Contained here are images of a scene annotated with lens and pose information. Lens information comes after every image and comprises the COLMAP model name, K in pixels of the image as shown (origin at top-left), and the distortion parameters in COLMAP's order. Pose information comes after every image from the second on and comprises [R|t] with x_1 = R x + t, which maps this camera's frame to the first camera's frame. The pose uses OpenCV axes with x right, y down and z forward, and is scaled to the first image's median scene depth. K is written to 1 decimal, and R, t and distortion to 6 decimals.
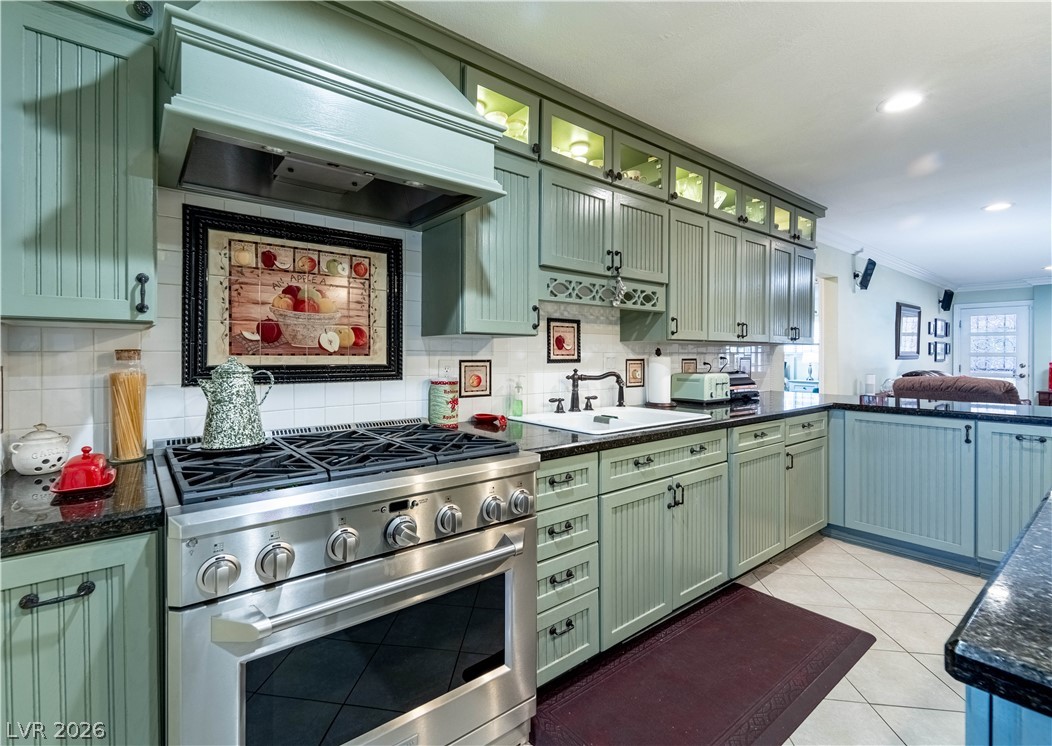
lens RADIAL K [[492.7, 0, 537.5], [0, 492.7, 354.5], [0, 0, 1]] dist [-0.002008, 0.000243]
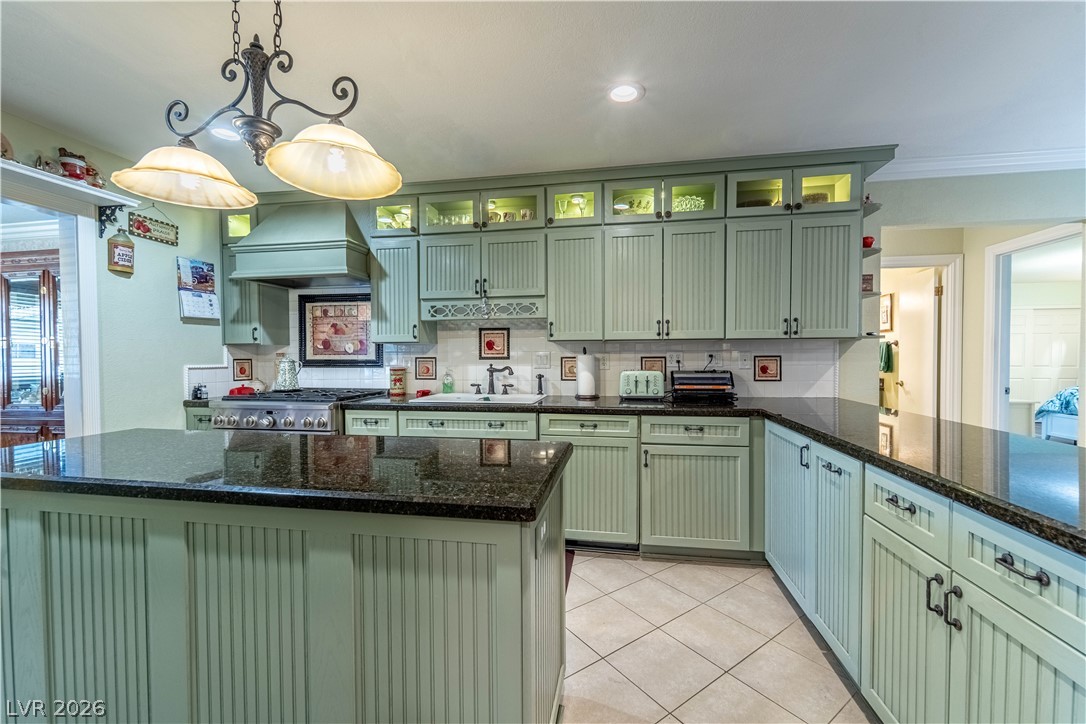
lens RADIAL K [[443.9, 0, 544.4], [0, 443.9, 364.3], [0, 0, 1]] dist [0.003612, -0.003214]
pose [[0.649674, 0.011939, -0.760119, 1.341419], [0.005886, 0.999768, 0.020733, 0.006355], [0.760190, -0.017944, 0.649453, 0.355187]]
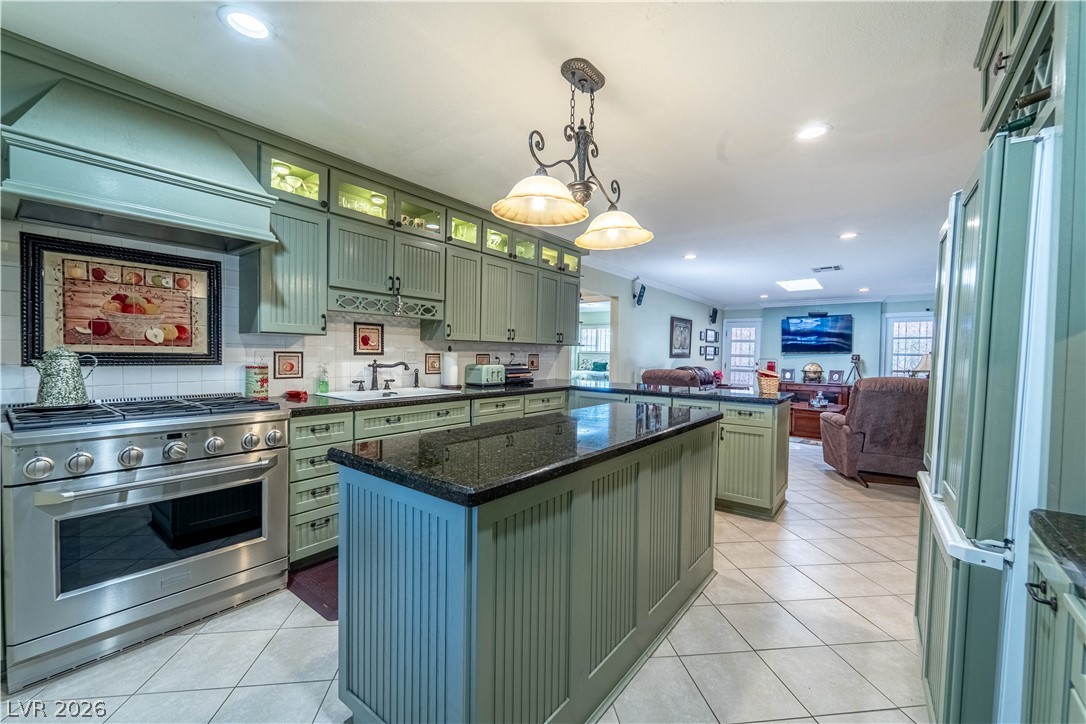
lens RADIAL K [[443.9, 0, 542.0], [0, 443.9, 365.6], [0, 0, 1]] dist [0.003612, -0.003214]
pose [[0.976904, 0.011141, 0.213389, 0.319046], [-0.018163, 0.999355, 0.030974, -0.000792], [-0.212906, -0.034134, 0.976476, -0.381293]]
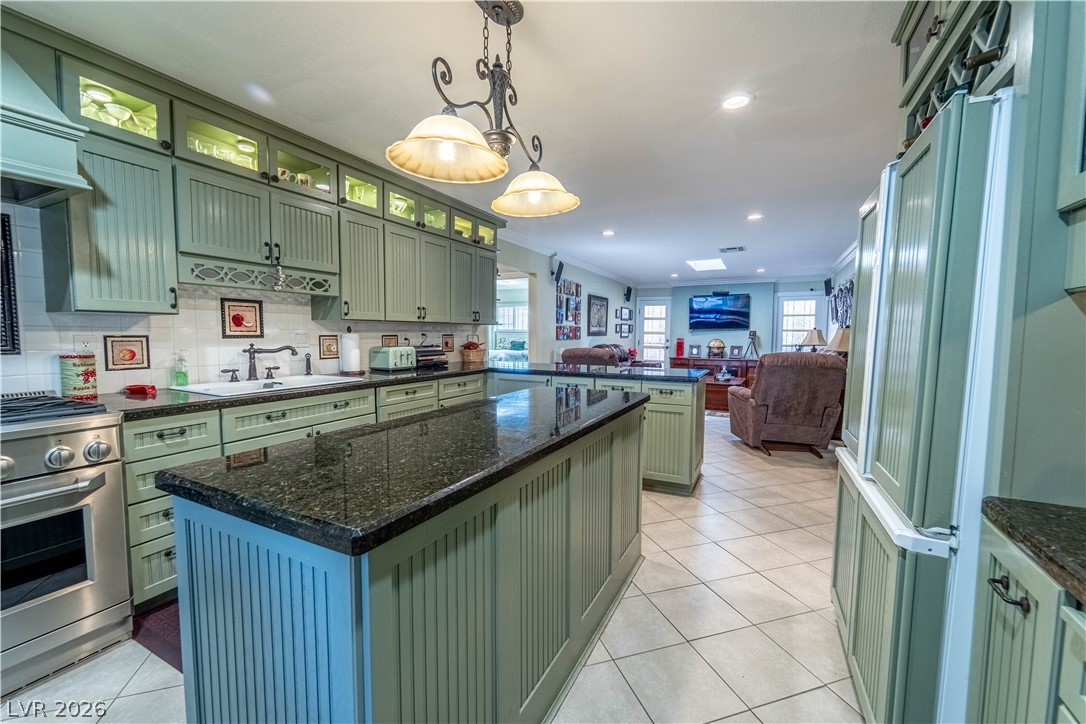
lens RADIAL K [[443.9, 0, 546.3], [0, 443.9, 362.4], [0, 0, 1]] dist [0.003612, -0.003214]
pose [[0.916565, -0.020290, 0.399372, 0.346081], [-0.008288, 0.997533, 0.069701, -0.005412], [-0.399801, -0.067196, 0.914136, -0.271300]]
